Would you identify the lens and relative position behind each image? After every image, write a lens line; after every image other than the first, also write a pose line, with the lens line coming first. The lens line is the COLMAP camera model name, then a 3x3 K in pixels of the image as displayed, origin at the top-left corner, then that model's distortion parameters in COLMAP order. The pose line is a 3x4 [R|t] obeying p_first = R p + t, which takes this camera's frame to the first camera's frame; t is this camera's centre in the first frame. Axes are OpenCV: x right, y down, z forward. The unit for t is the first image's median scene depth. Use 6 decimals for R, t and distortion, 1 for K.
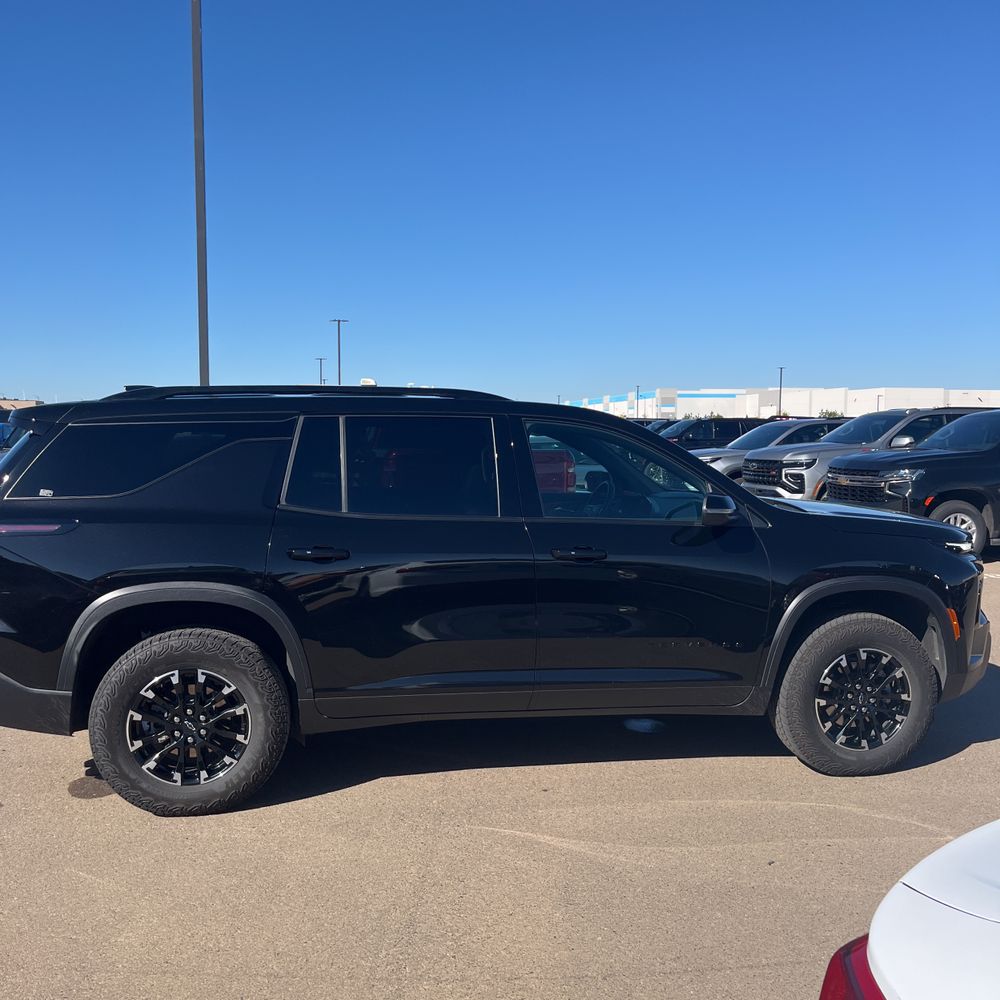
lens RADIAL K [[1038.1, 0, 489.3], [0, 1038.1, 500.7], [0, 0, 1]] dist [0.013535, 0.057363]
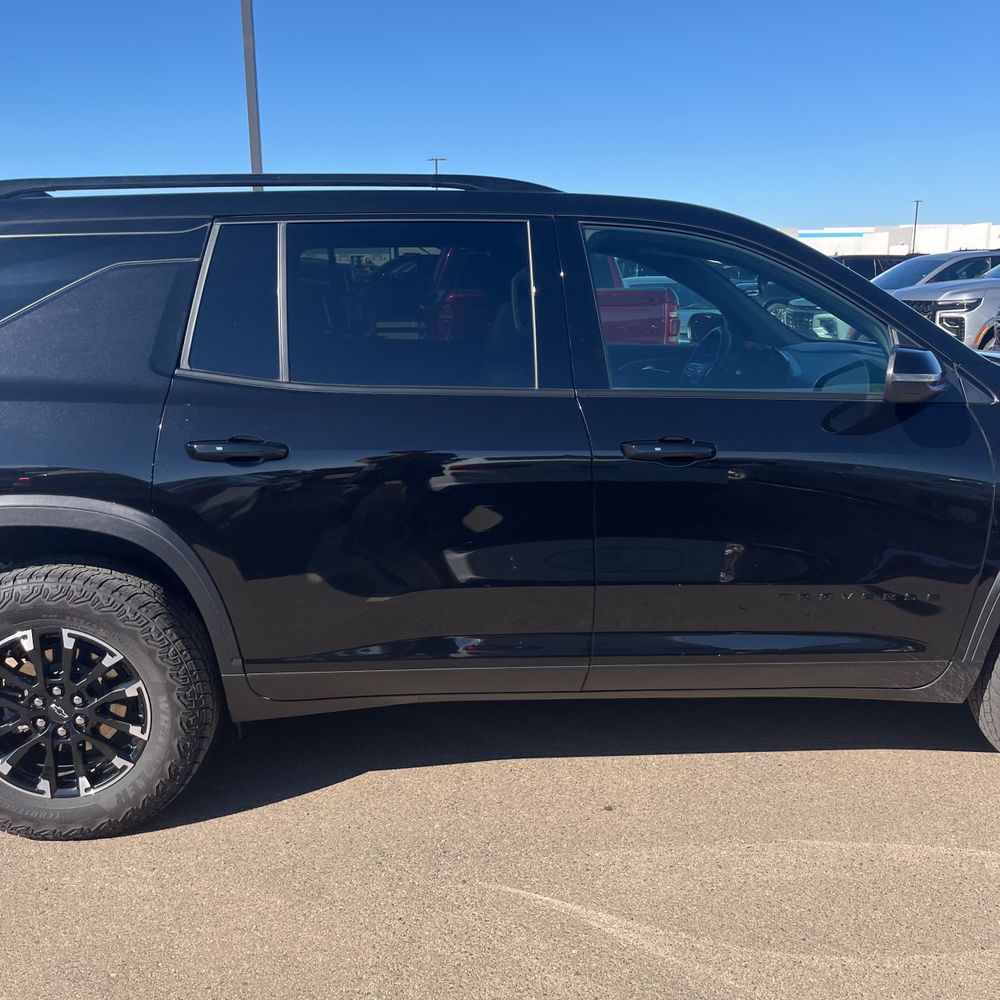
lens RADIAL K [[984.6, 0, 500.0], [0, 984.6, 500.0], [0, 0, 1]] dist [0.020145, 0.015928]
pose [[0.994736, 0.010219, -0.101961, 0.049603], [0.005240, 0.988641, 0.150202, -0.006703], [0.102338, -0.149945, 0.983384, 0.436475]]
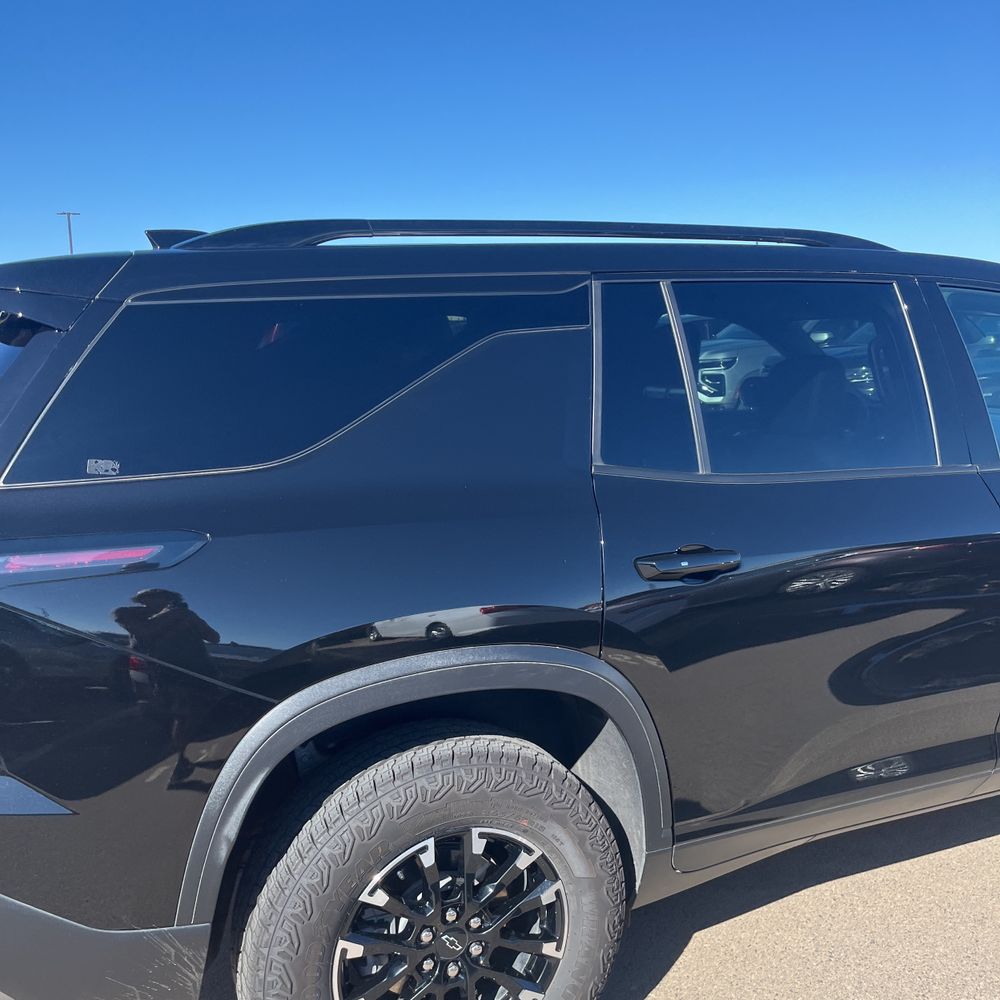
lens RADIAL K [[983.5, 0, 423.2], [0, 983.5, 498.2], [0, 0, 1]] dist [0.012063, 0.011068]
pose [[0.969595, -0.058505, 0.237620, -0.394451], [0.036284, 0.994638, 0.096840, -0.028673], [-0.242012, -0.085274, 0.966519, 0.586681]]
